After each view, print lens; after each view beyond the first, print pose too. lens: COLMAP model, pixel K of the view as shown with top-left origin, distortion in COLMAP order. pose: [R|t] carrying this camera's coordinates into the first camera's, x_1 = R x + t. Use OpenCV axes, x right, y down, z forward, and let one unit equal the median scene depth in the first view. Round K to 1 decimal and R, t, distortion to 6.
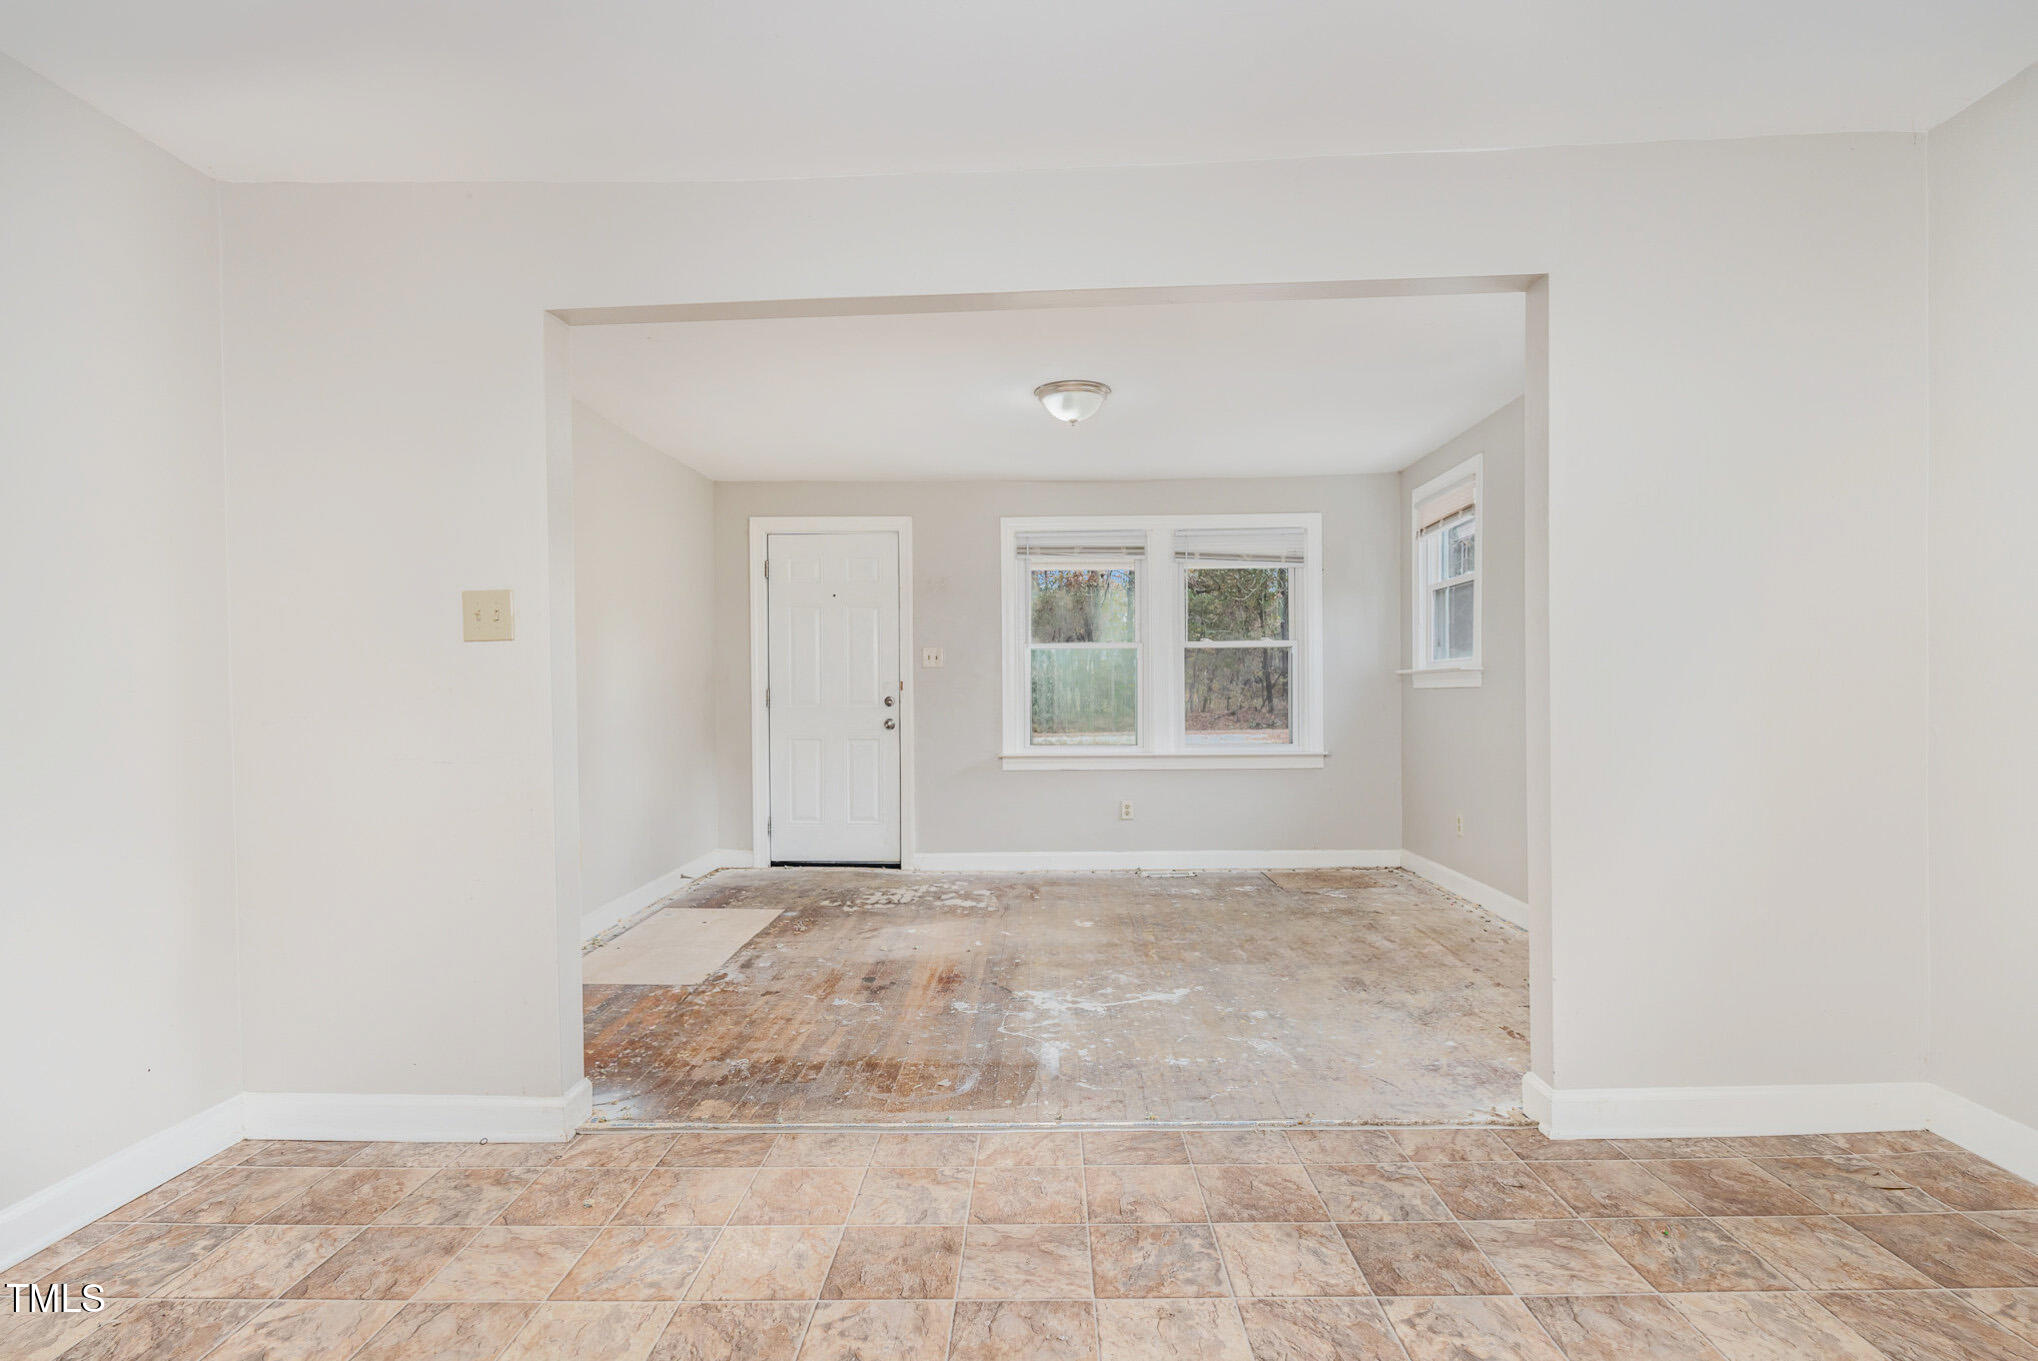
lens RADIAL K [[992.4, 0, 1019.0], [0, 992.4, 680.5], [0, 0, 1]] dist [-0.000863, -0.001165]
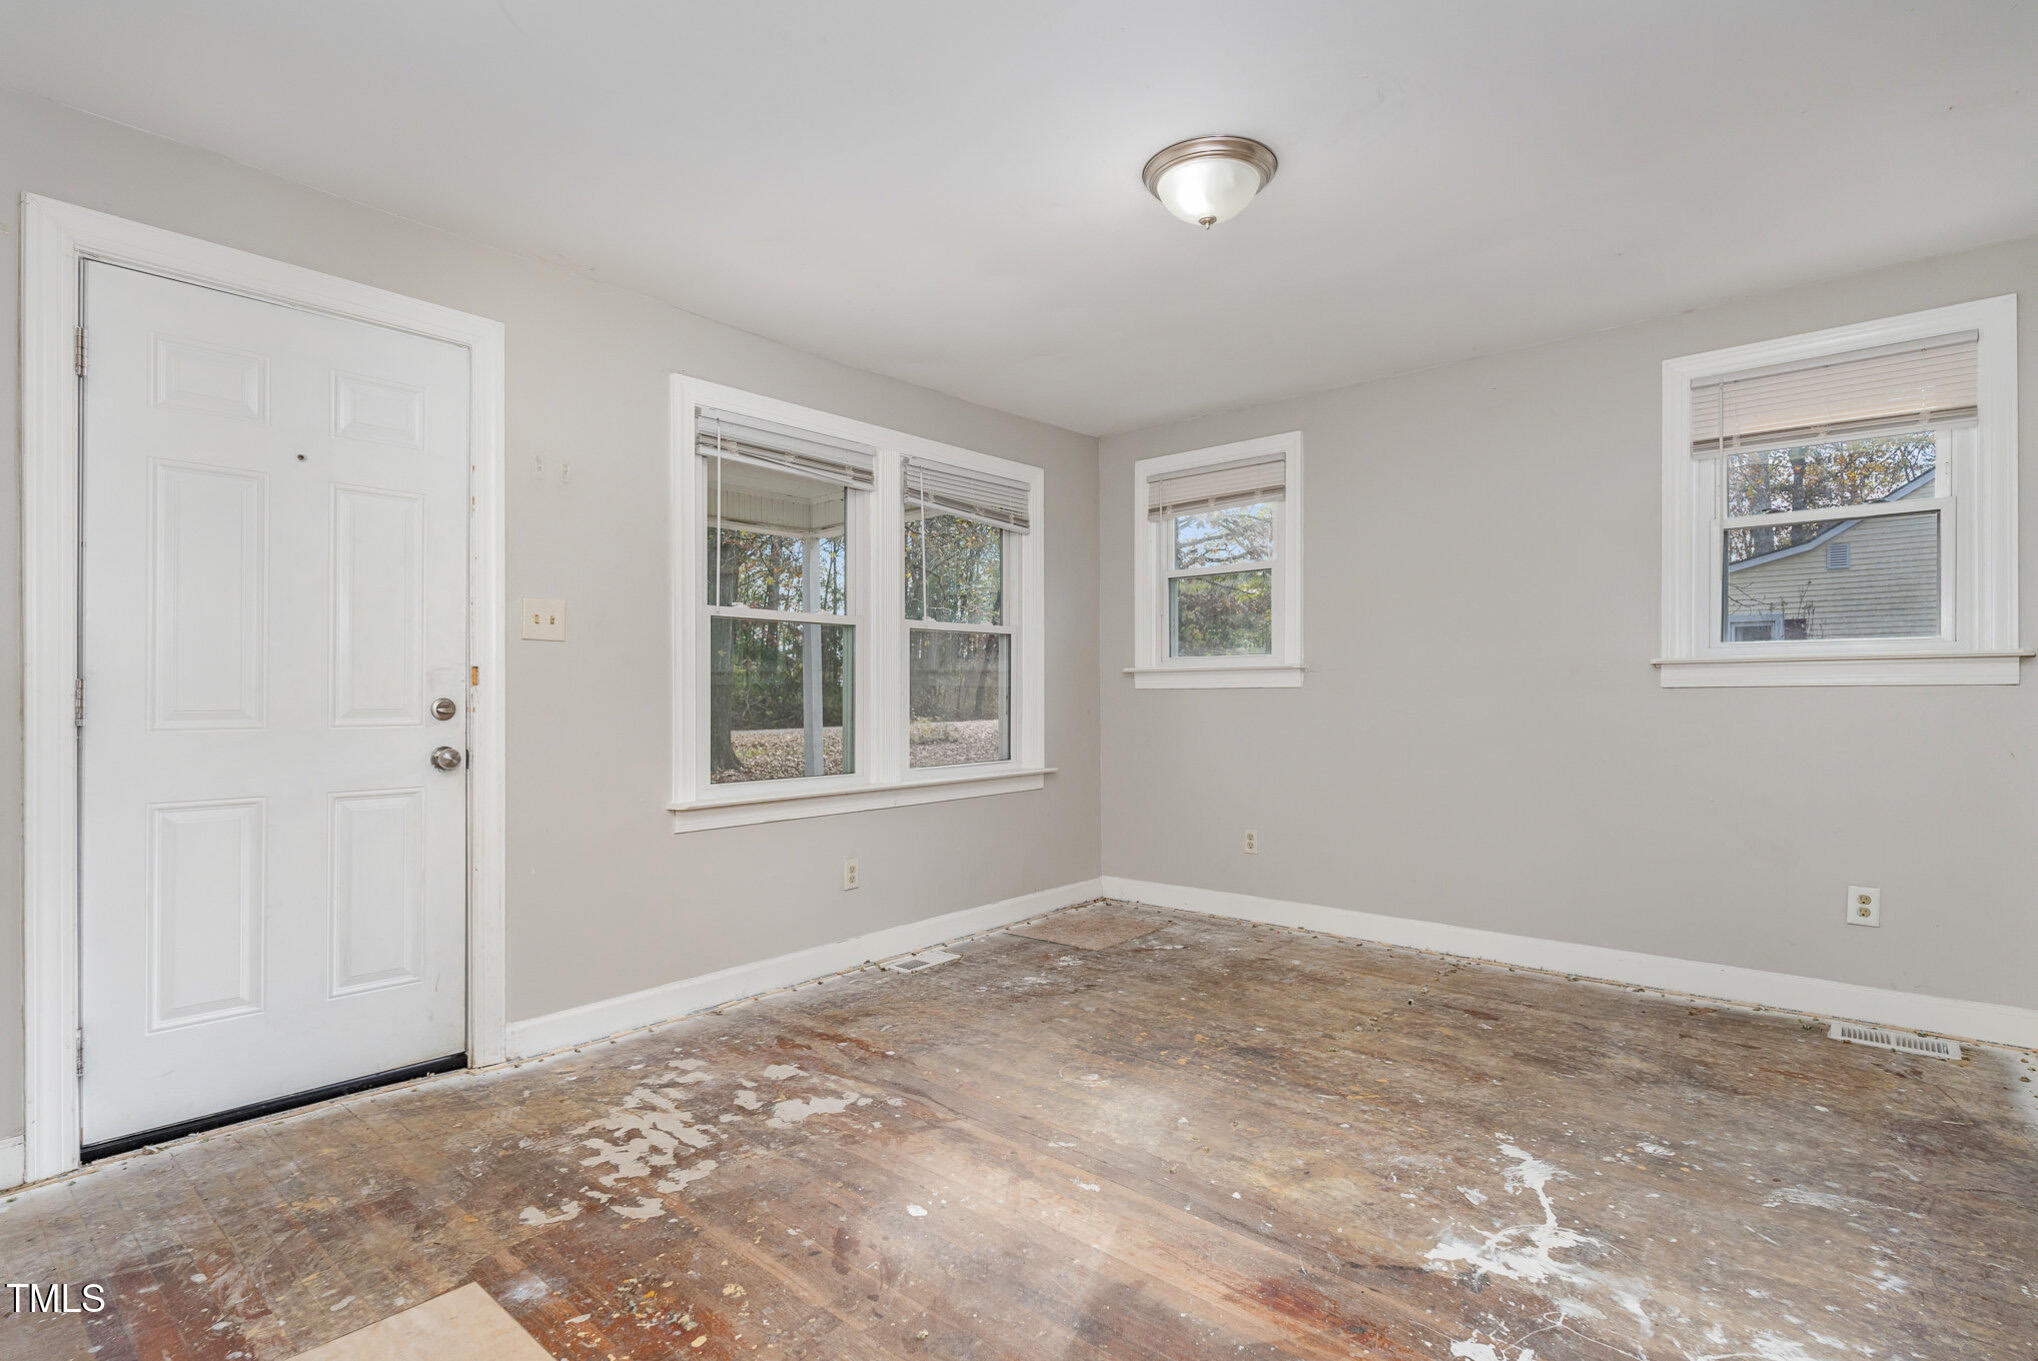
lens RADIAL K [[993.7, 0, 1017.0], [0, 993.7, 691.1], [0, 0, 1]] dist [-0.001972, -0.000464]
pose [[0.635349, 0.008753, 0.772175, -0.516495], [-0.005691, 0.999962, -0.006653, 0.023072], [-0.772204, -0.000167, 0.635374, 0.814783]]
